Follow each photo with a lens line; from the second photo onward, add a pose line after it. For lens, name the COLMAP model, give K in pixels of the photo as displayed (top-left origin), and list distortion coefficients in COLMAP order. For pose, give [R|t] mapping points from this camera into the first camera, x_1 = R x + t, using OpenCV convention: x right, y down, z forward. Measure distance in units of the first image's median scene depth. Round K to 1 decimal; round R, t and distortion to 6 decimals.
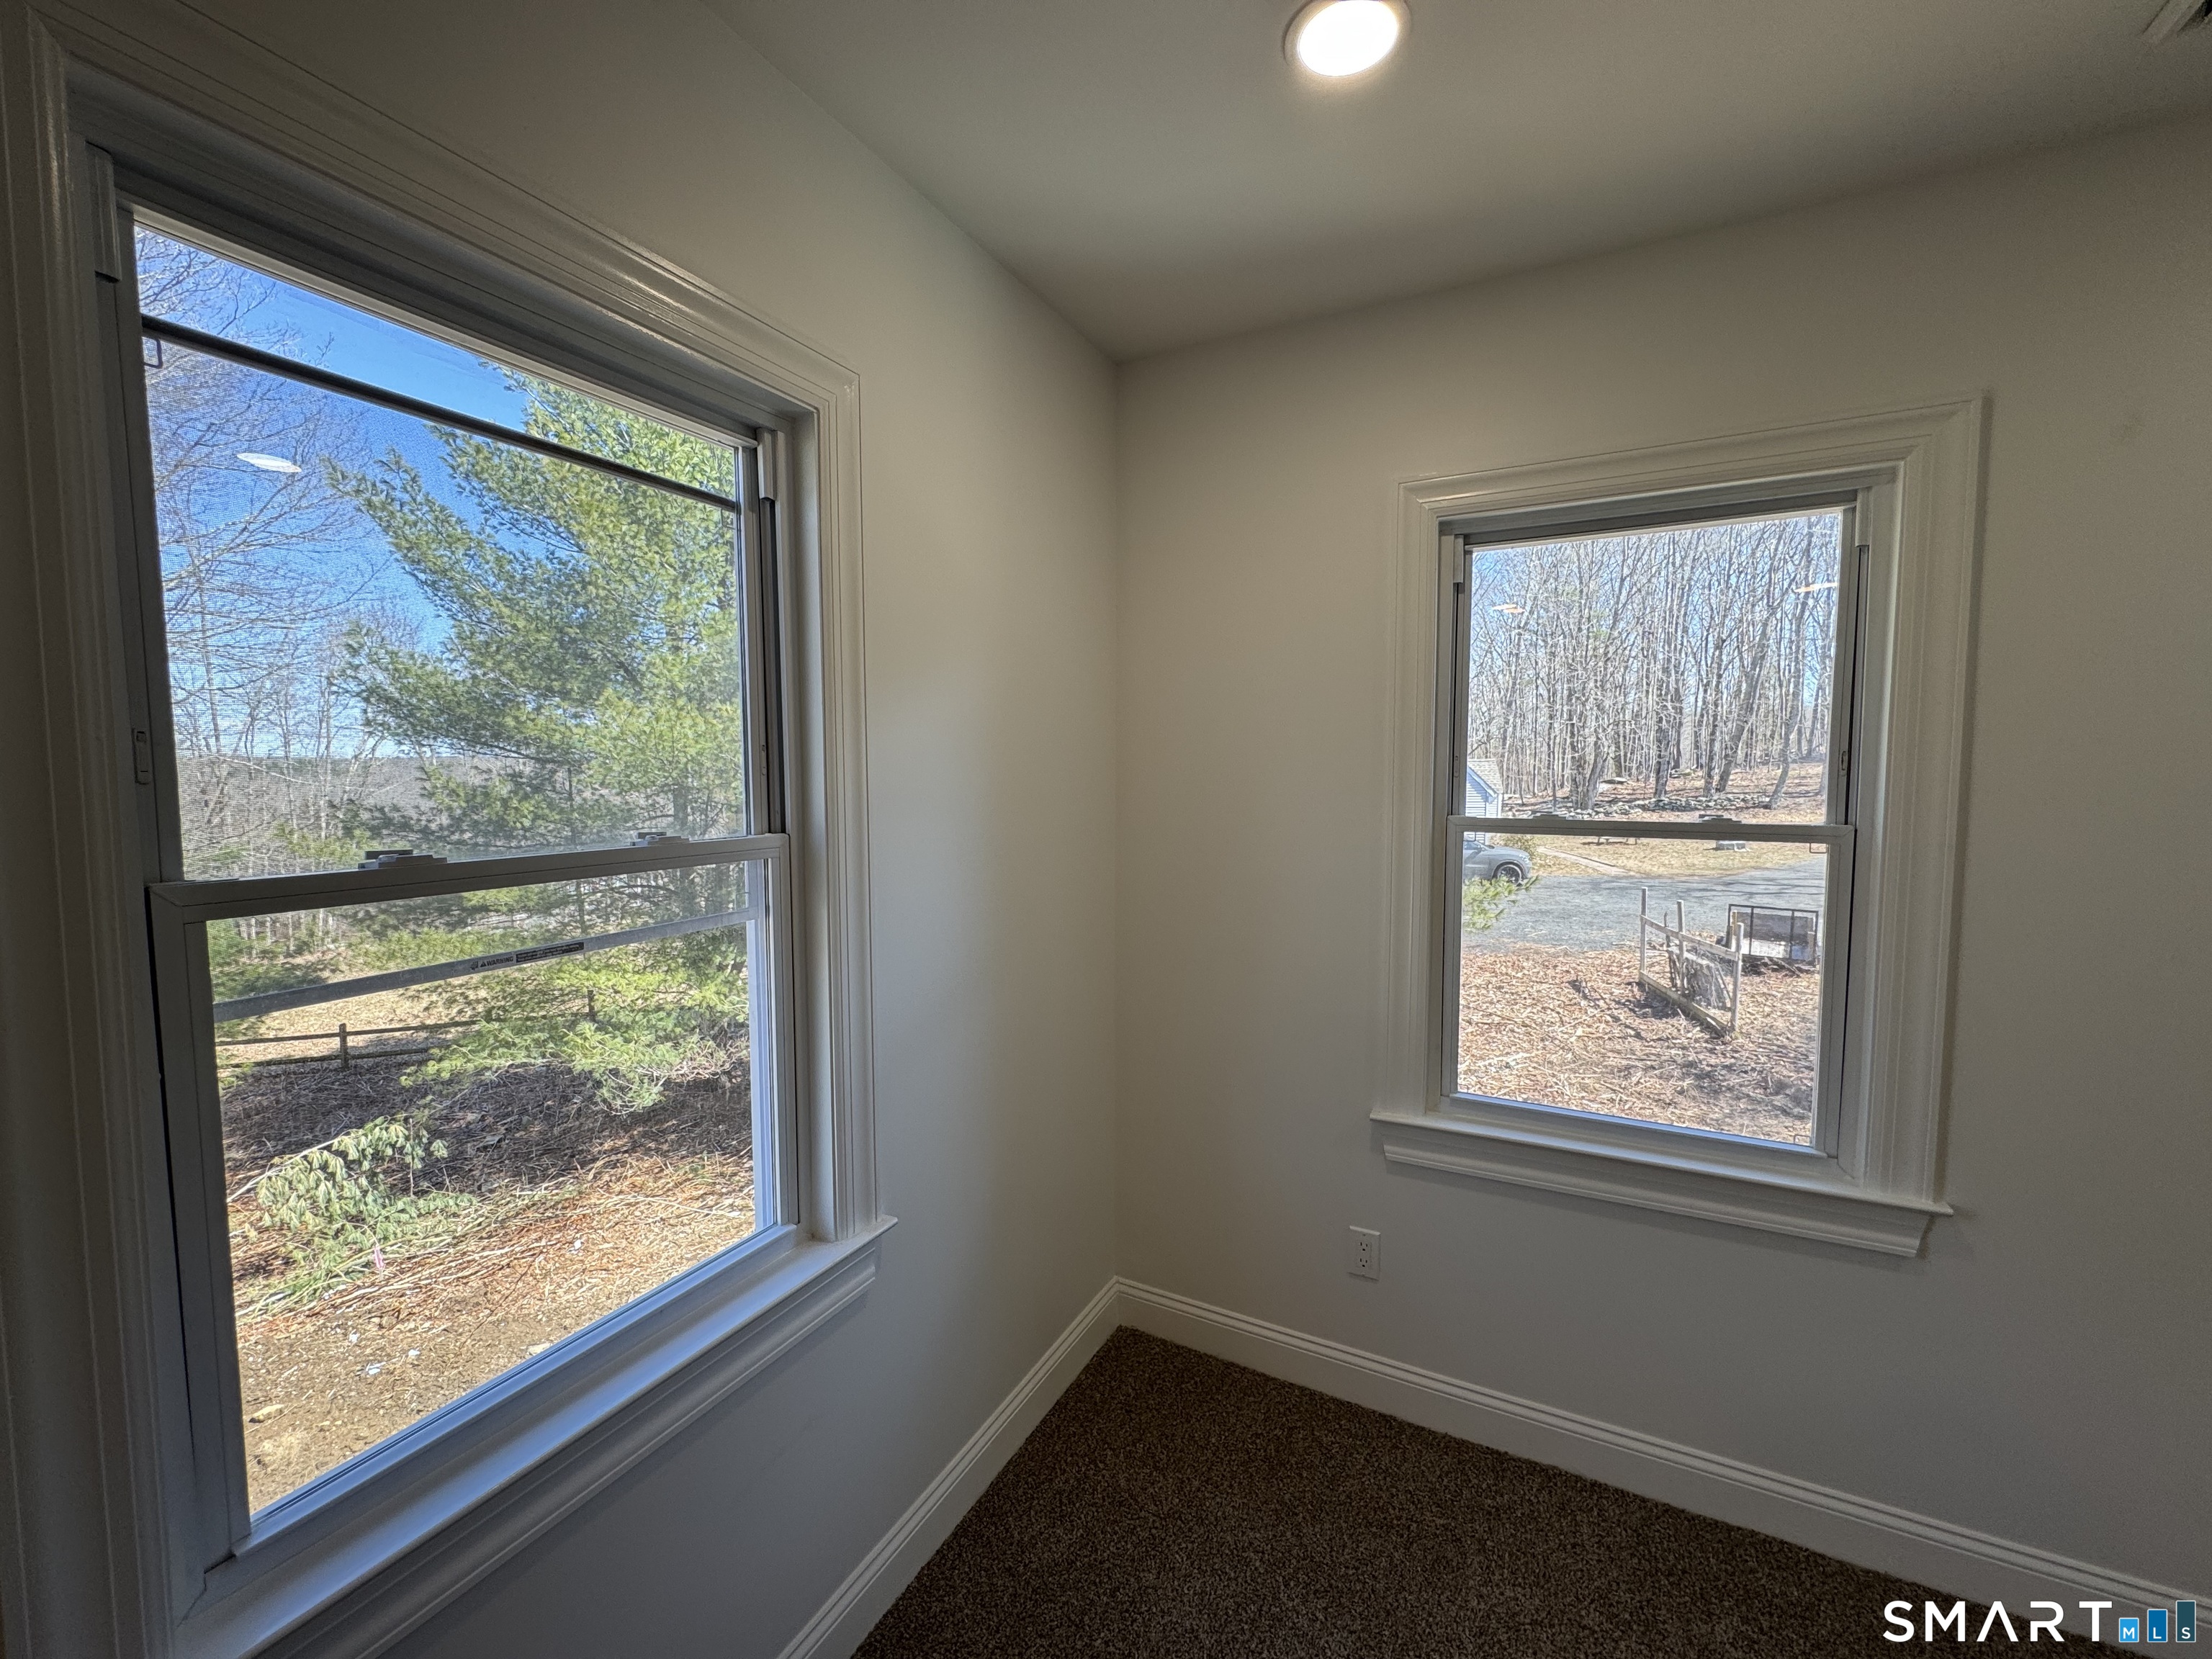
lens RADIAL K [[881.8, 0, 1119.3], [0, 881.8, 820.3], [0, 0, 1]] dist [-0.003478, 0.001149]
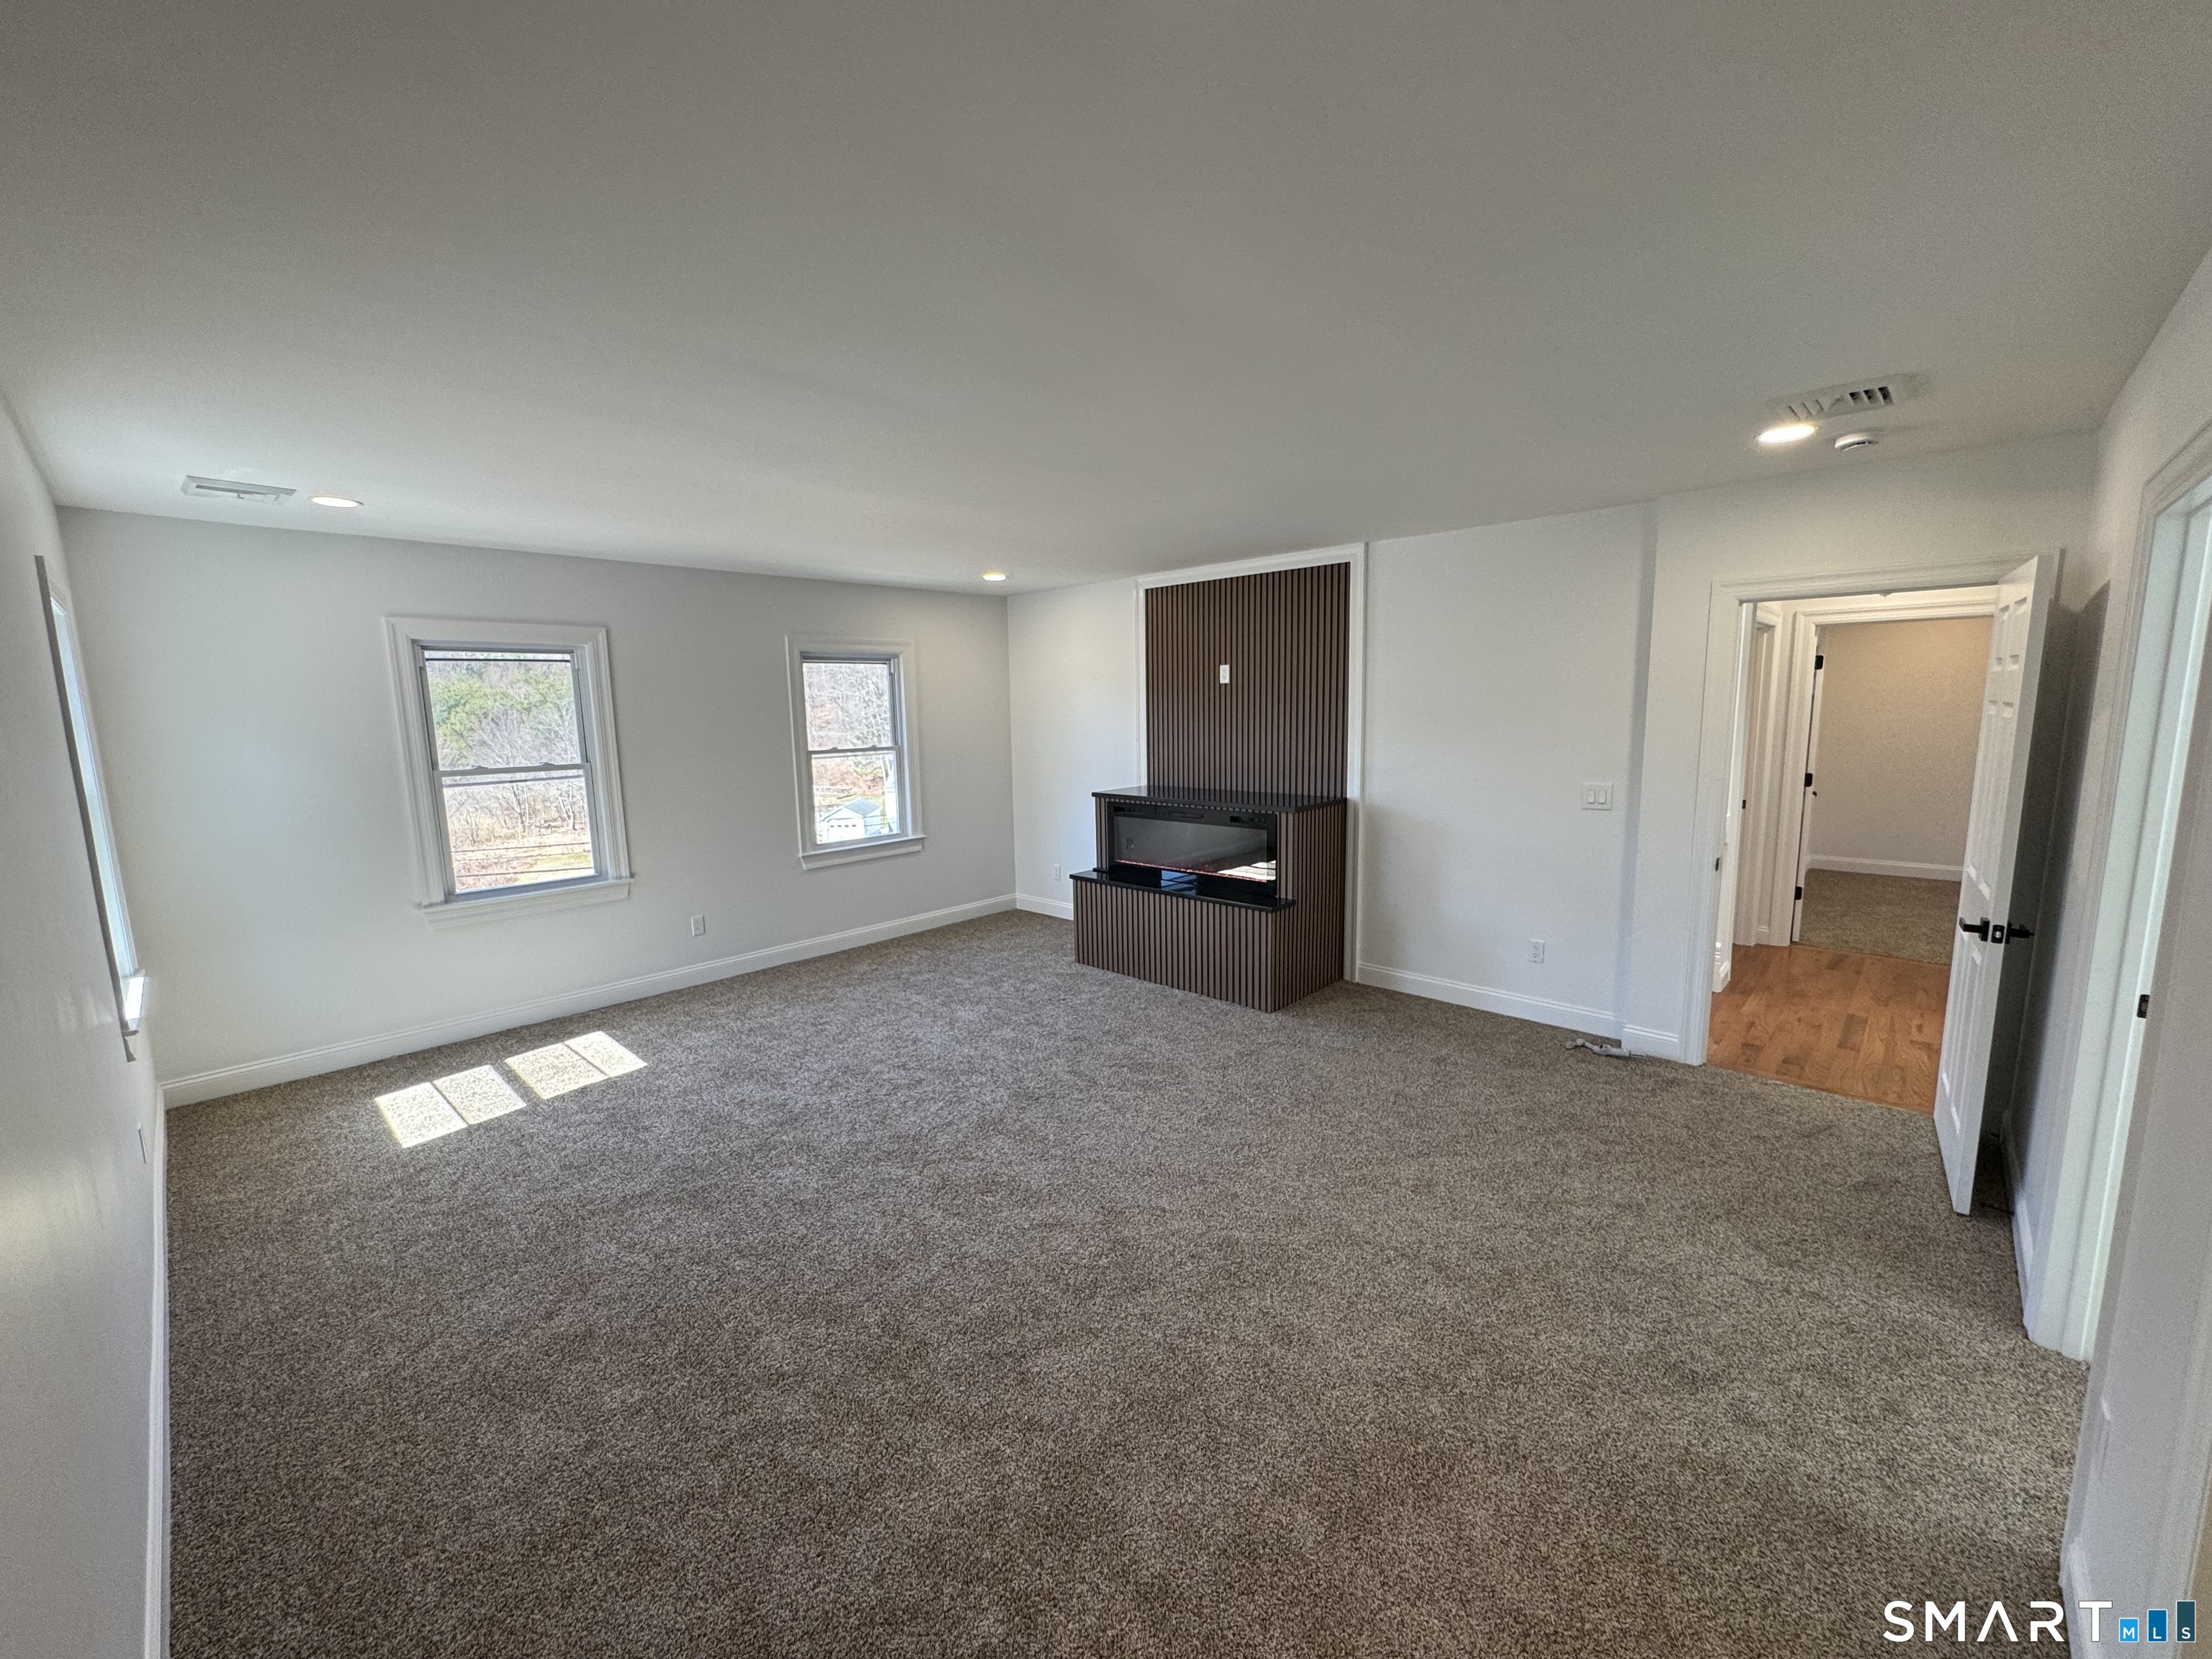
lens RADIAL K [[881.8, 0, 1099.3], [0, 881.8, 832.4], [0, 0, 1]] dist [-0.003478, 0.001149]
pose [[0.276326, -0.131264, 0.952058, -2.707624], [0.089769, 0.989823, 0.110416, 0.038199], [-0.956862, 0.054955, 0.285298, -0.949887]]
